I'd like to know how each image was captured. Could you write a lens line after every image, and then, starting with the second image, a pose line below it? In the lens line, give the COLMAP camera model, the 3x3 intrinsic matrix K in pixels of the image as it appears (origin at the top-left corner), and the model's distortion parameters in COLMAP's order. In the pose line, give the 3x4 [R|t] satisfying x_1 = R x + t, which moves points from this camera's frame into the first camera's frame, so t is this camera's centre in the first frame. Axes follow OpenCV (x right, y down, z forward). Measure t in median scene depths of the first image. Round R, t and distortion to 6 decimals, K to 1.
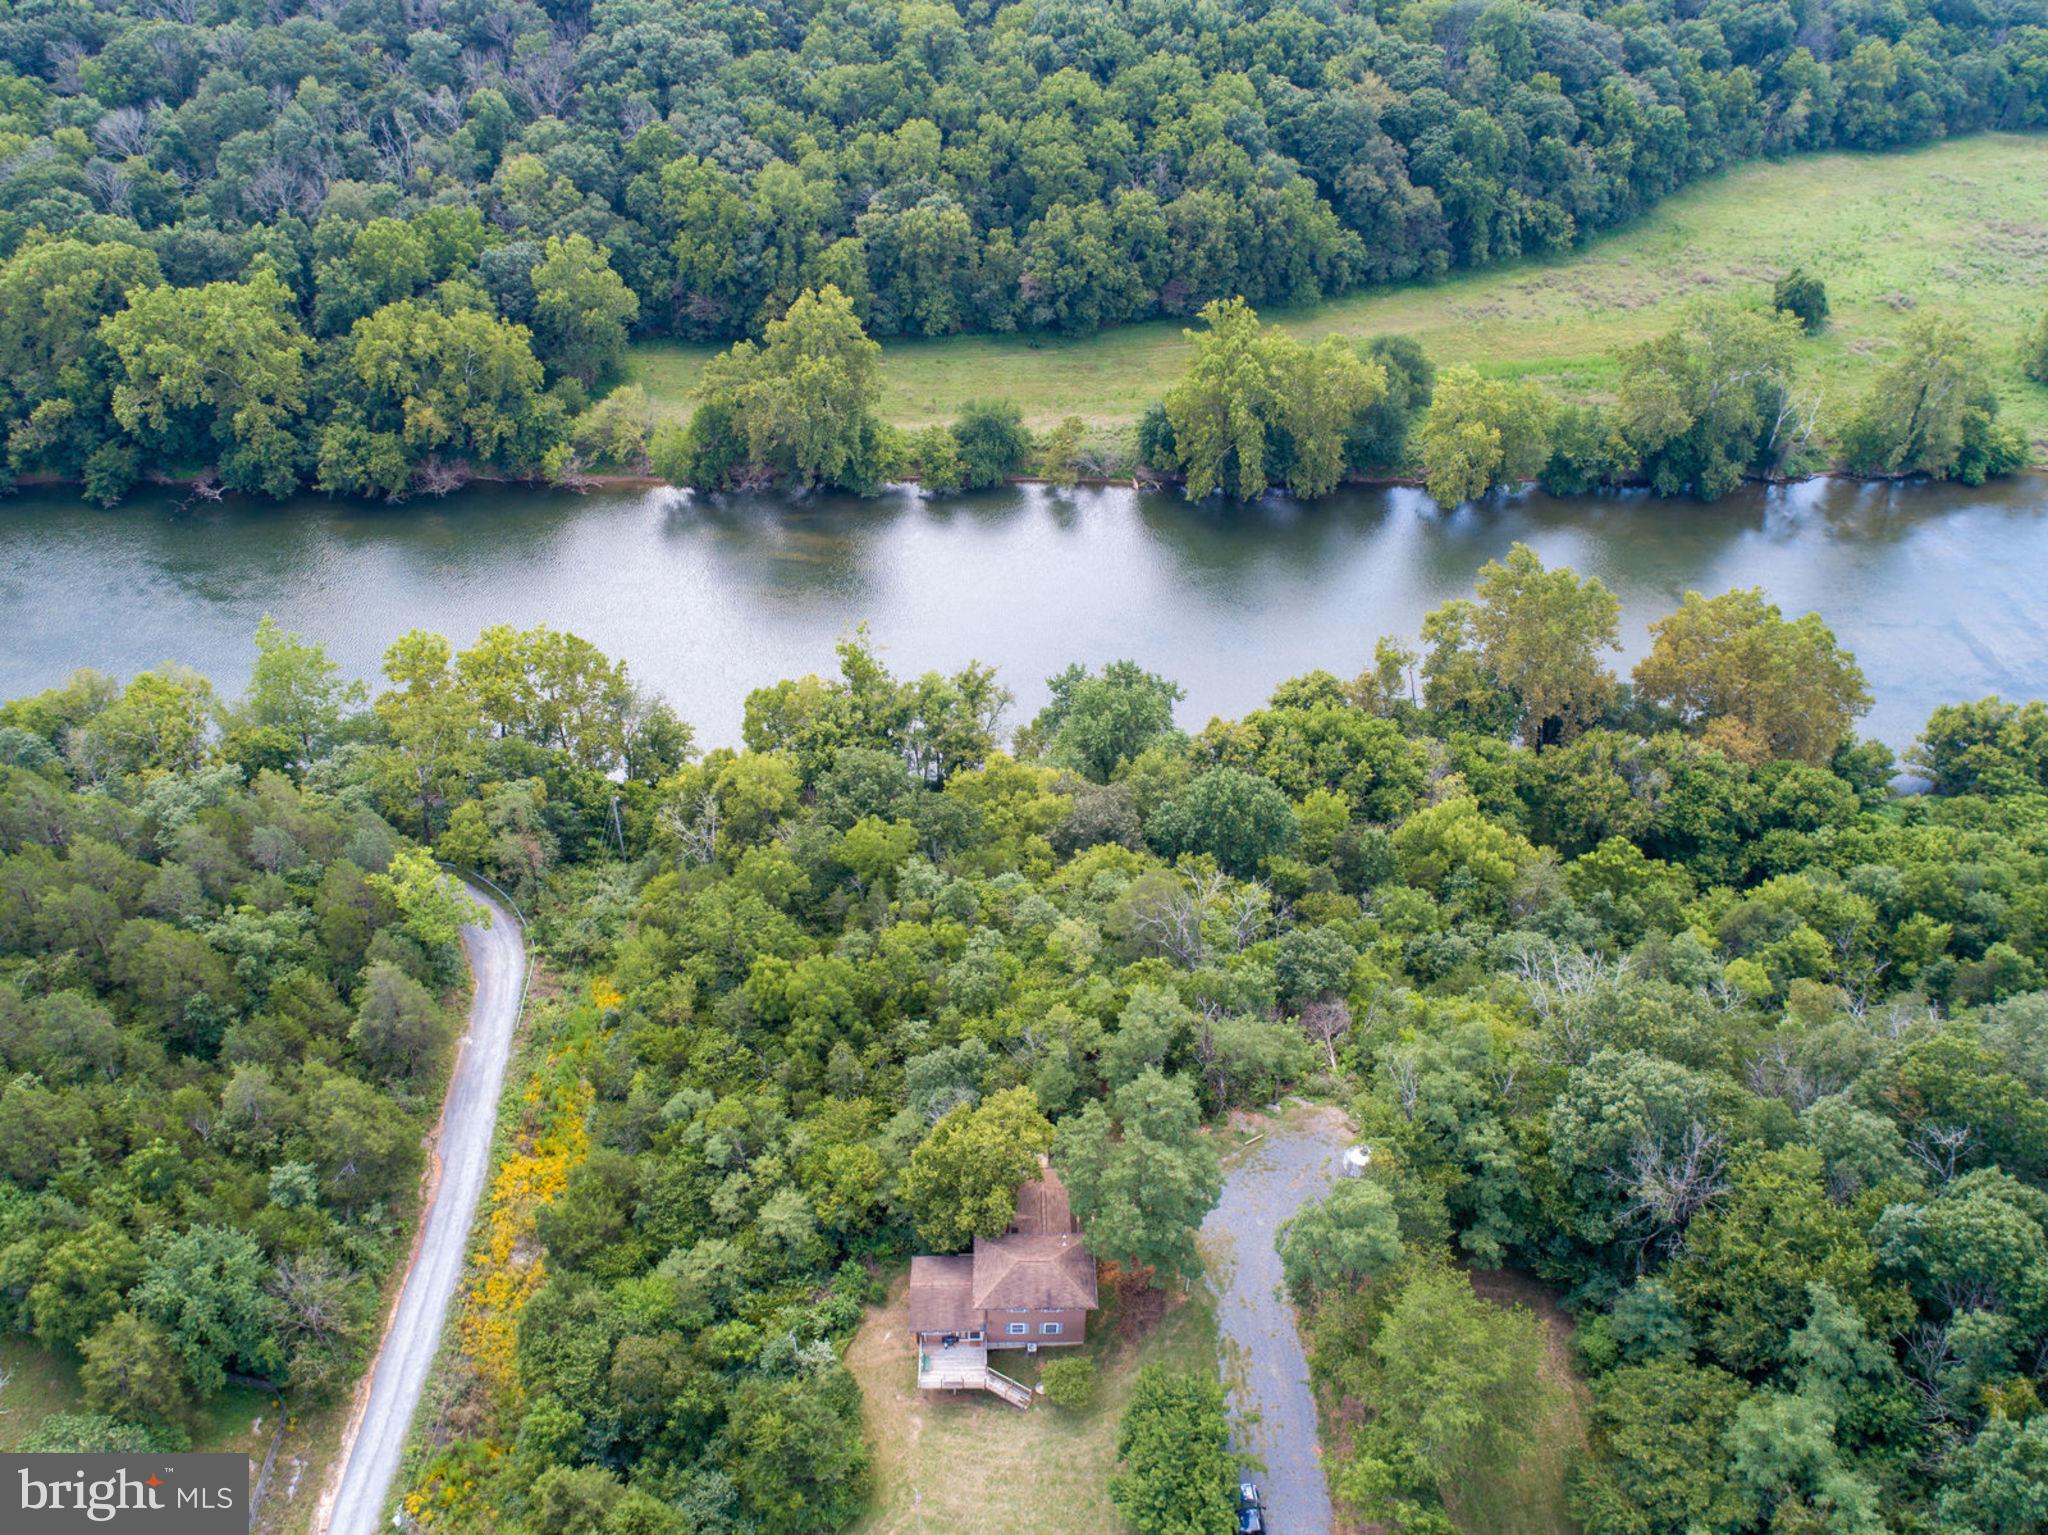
lens RADIAL K [[1539.3, 0, 1014.0], [0, 1539.3, 768.9], [0, 0, 1]] dist [-0.021321, 0.009306]
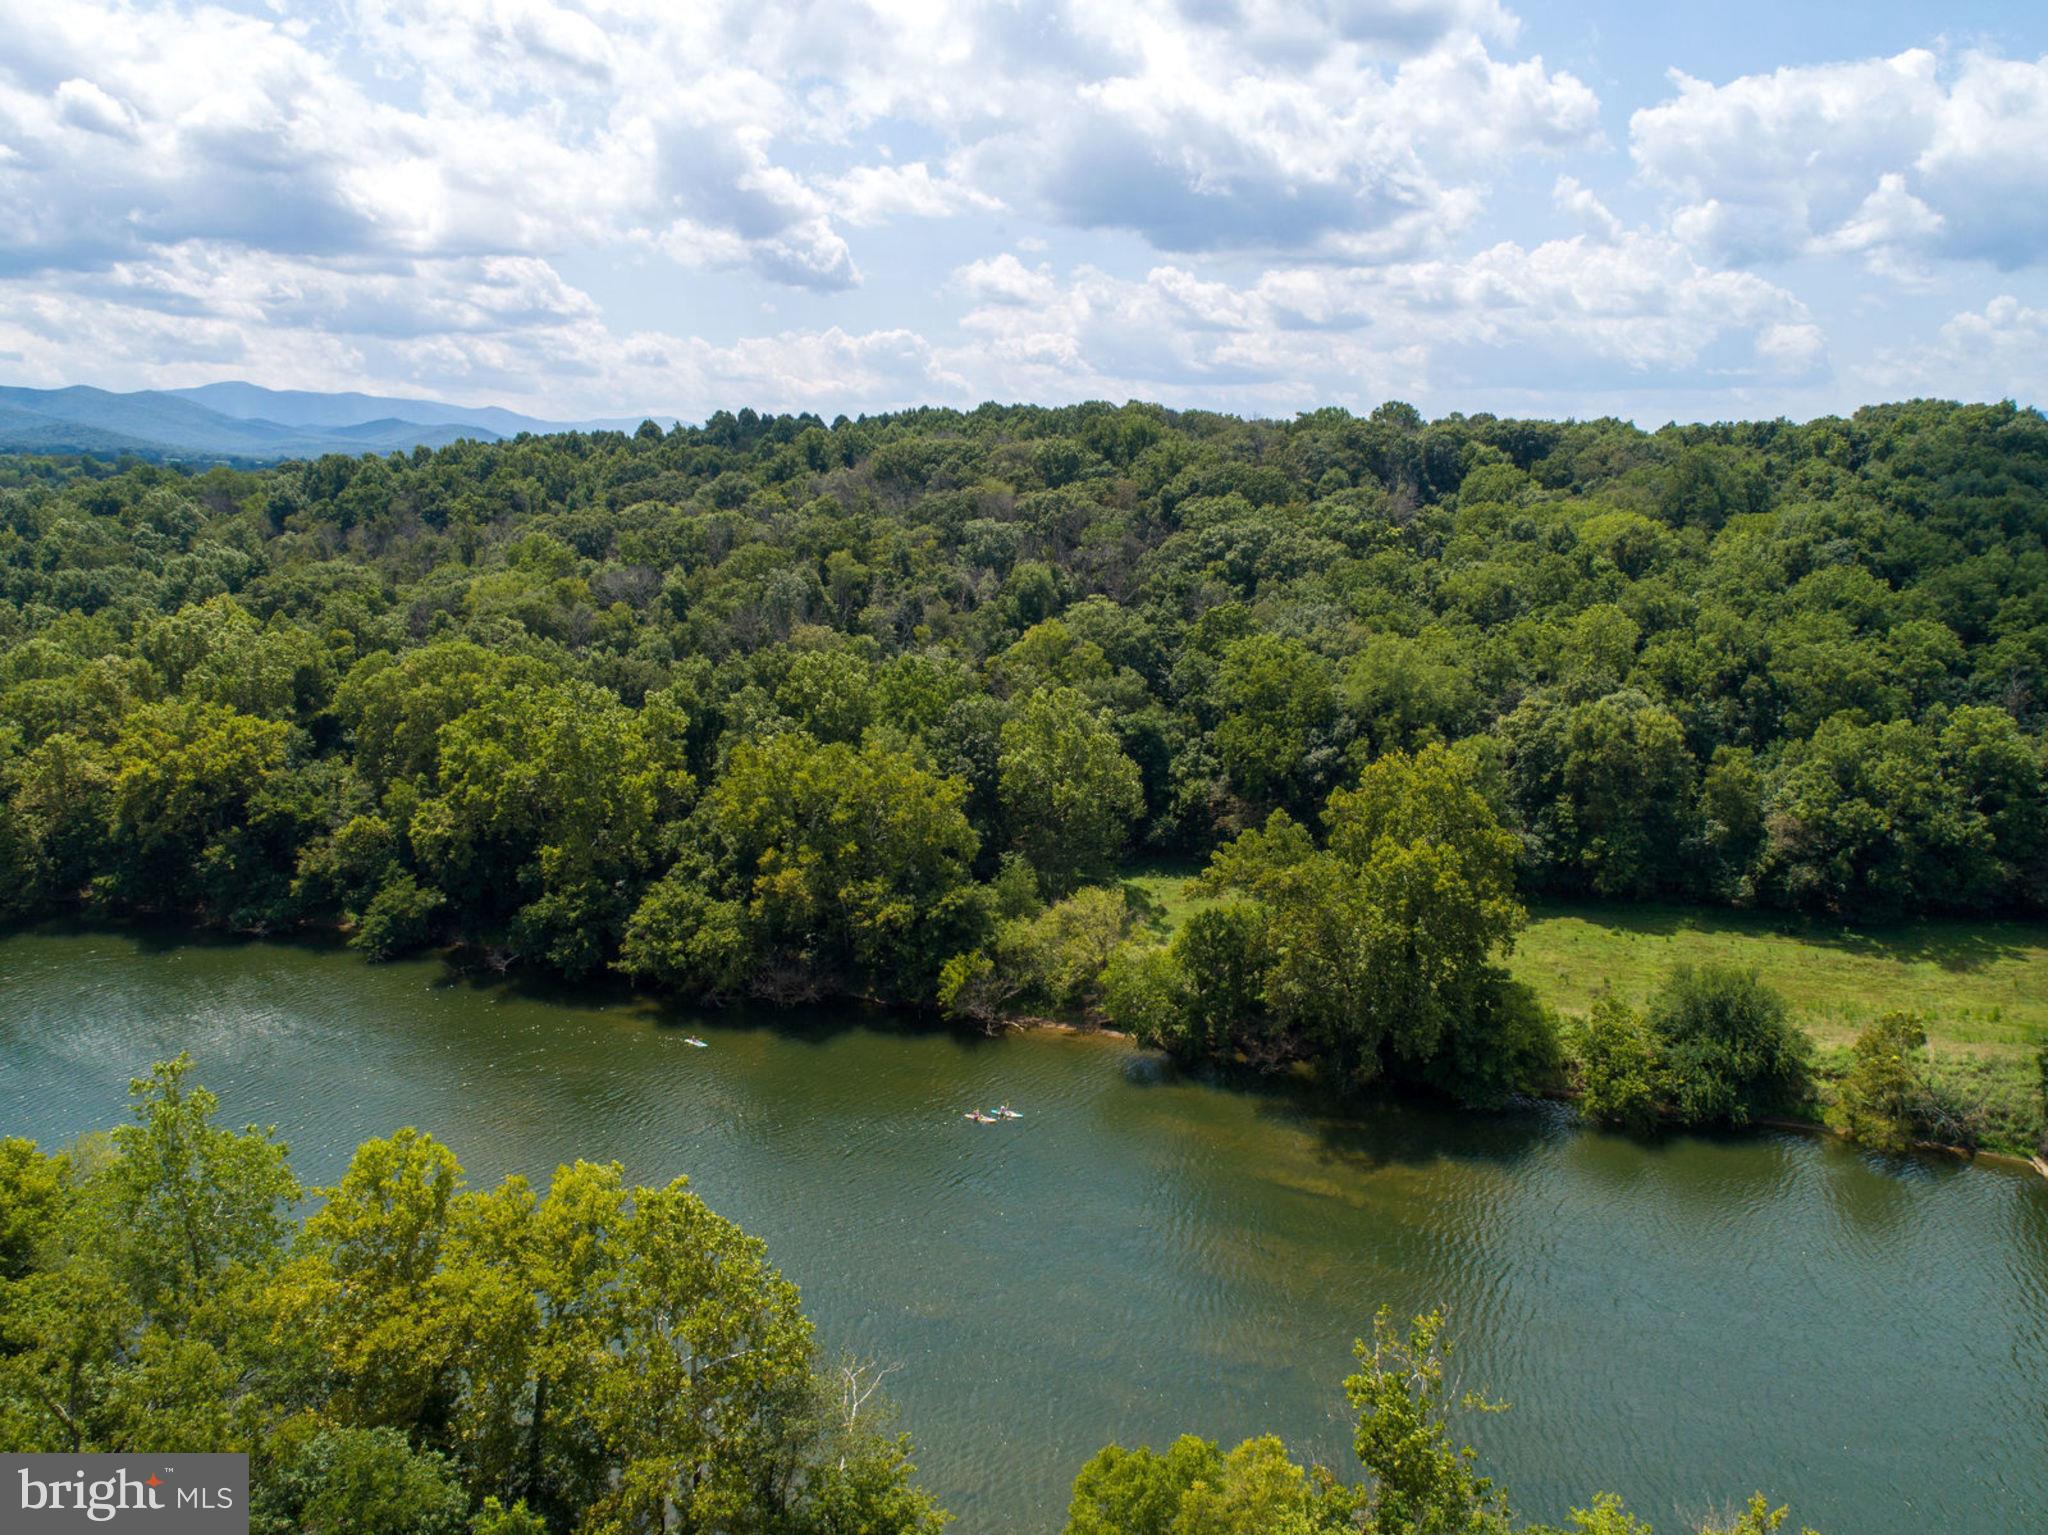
lens RADIAL K [[1539.3, 0, 1023.1], [0, 1539.3, 751.3], [0, 0, 1]] dist [-0.021321, 0.009306]
pose [[0.922048, 0.054938, -0.383158, -0.035441], [-0.222843, 0.884720, -0.409404, -0.026917], [0.316496, 0.462874, 0.827996, 0.375963]]
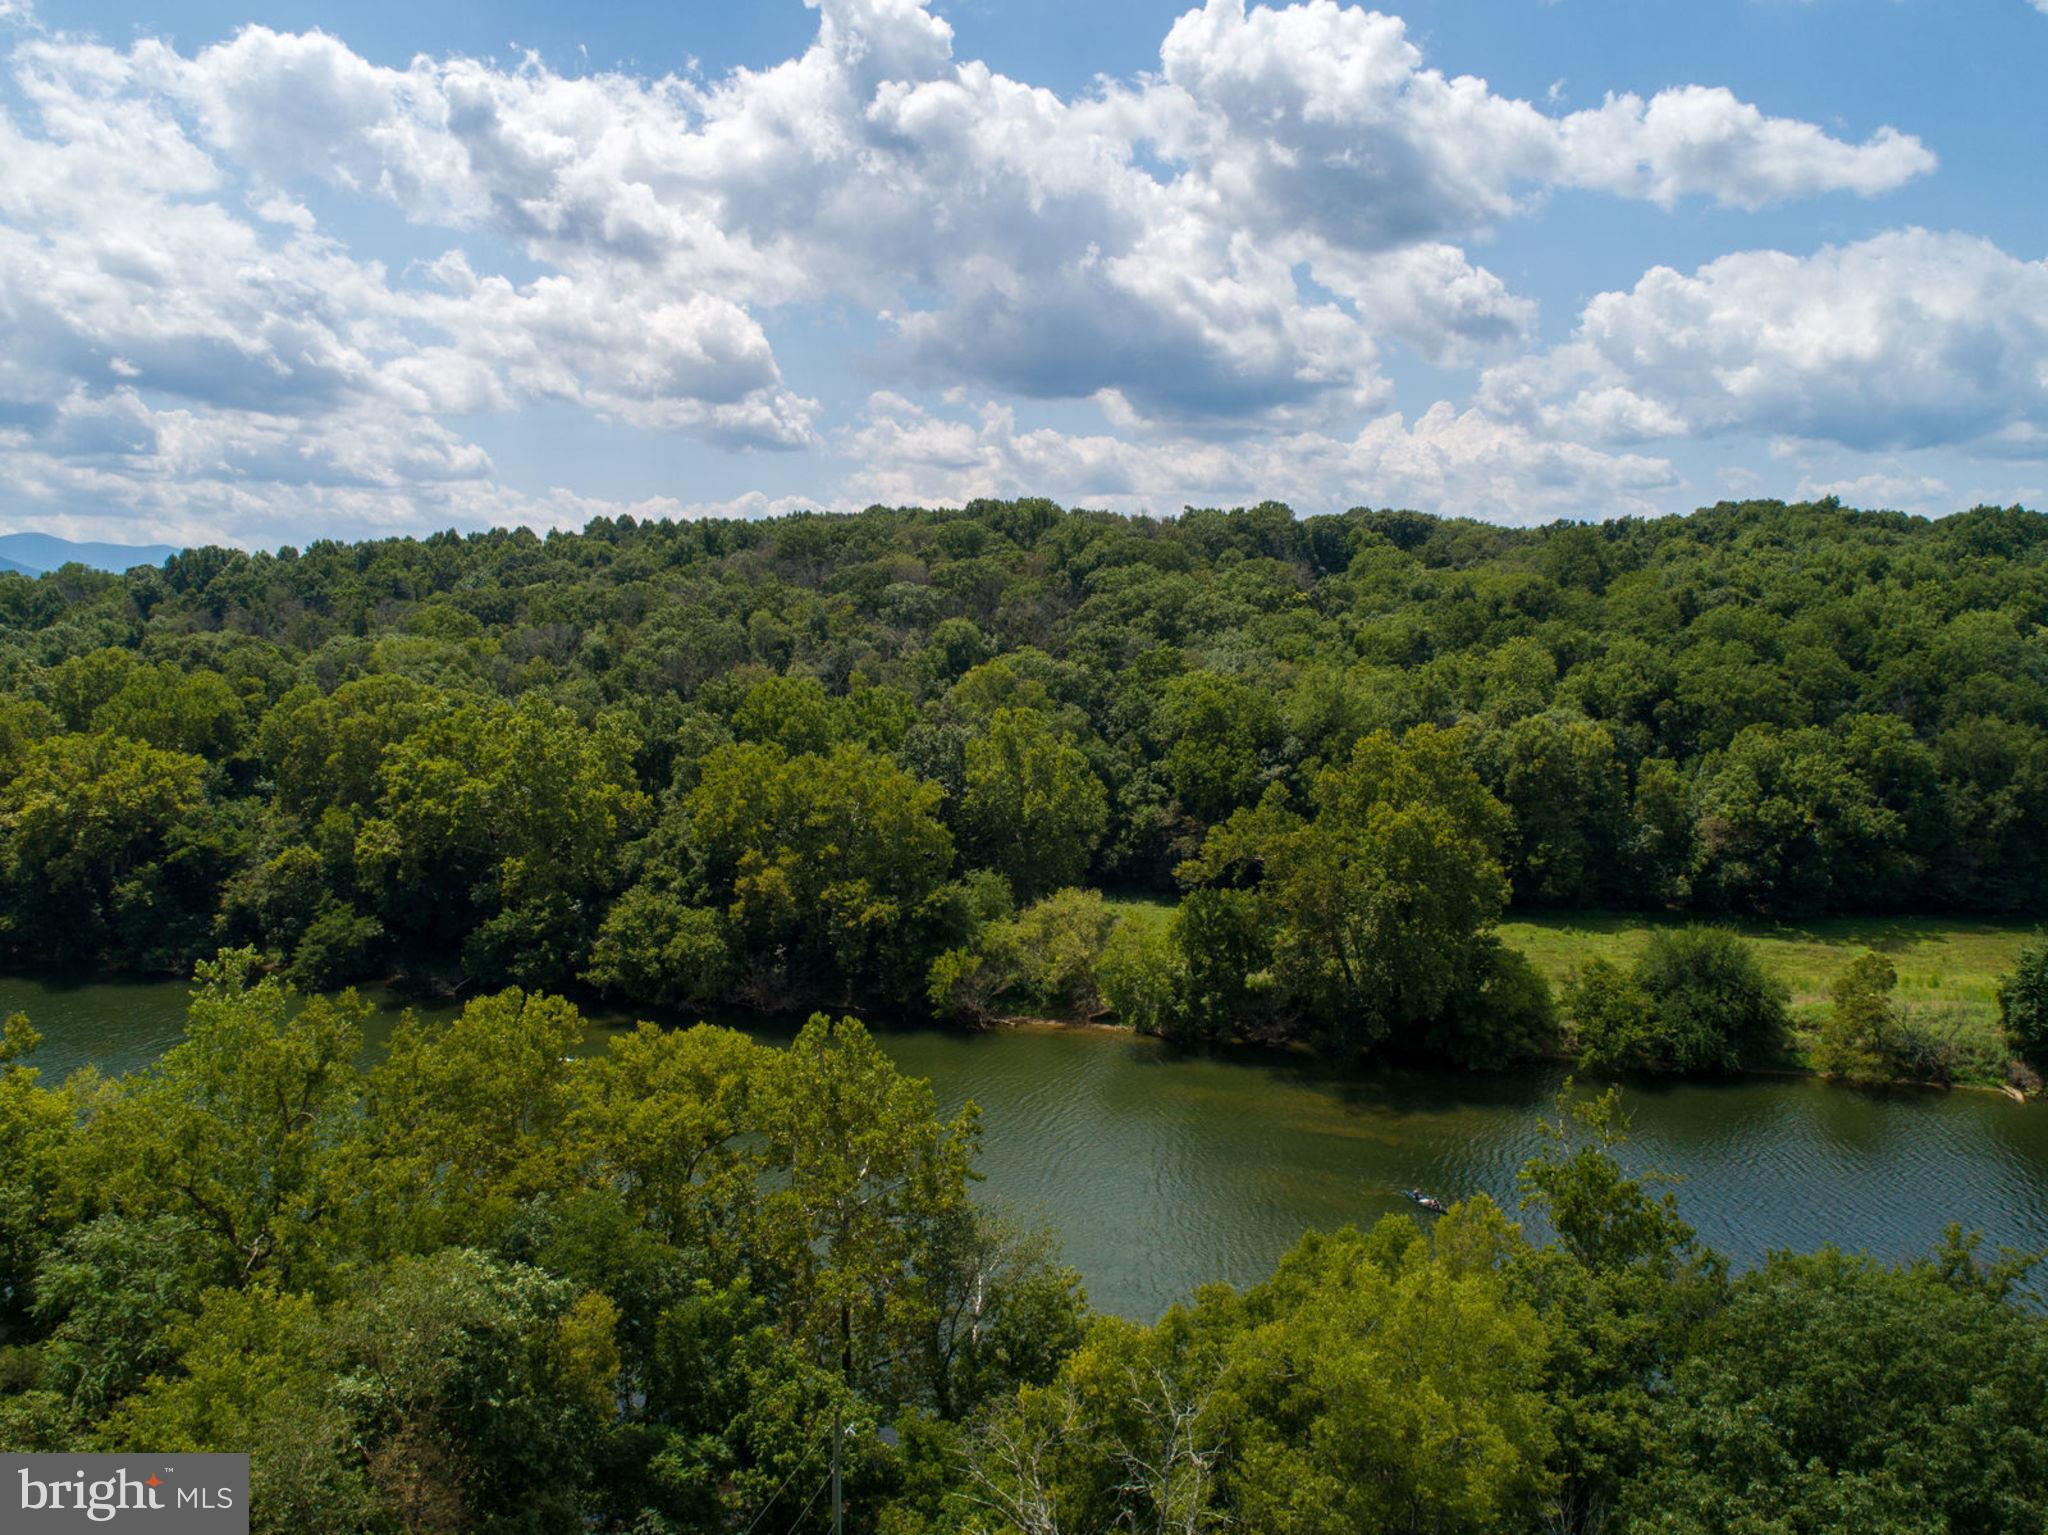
lens RADIAL K [[1539.3, 0, 1021.3], [0, 1539.3, 748.9], [0, 0, 1]] dist [-0.021321, 0.009306]
pose [[0.958398, 0.006396, -0.285365, -0.080993], [-0.159919, 0.840140, -0.518258, 0.030746], [0.236432, 0.542332, 0.806211, 0.387236]]
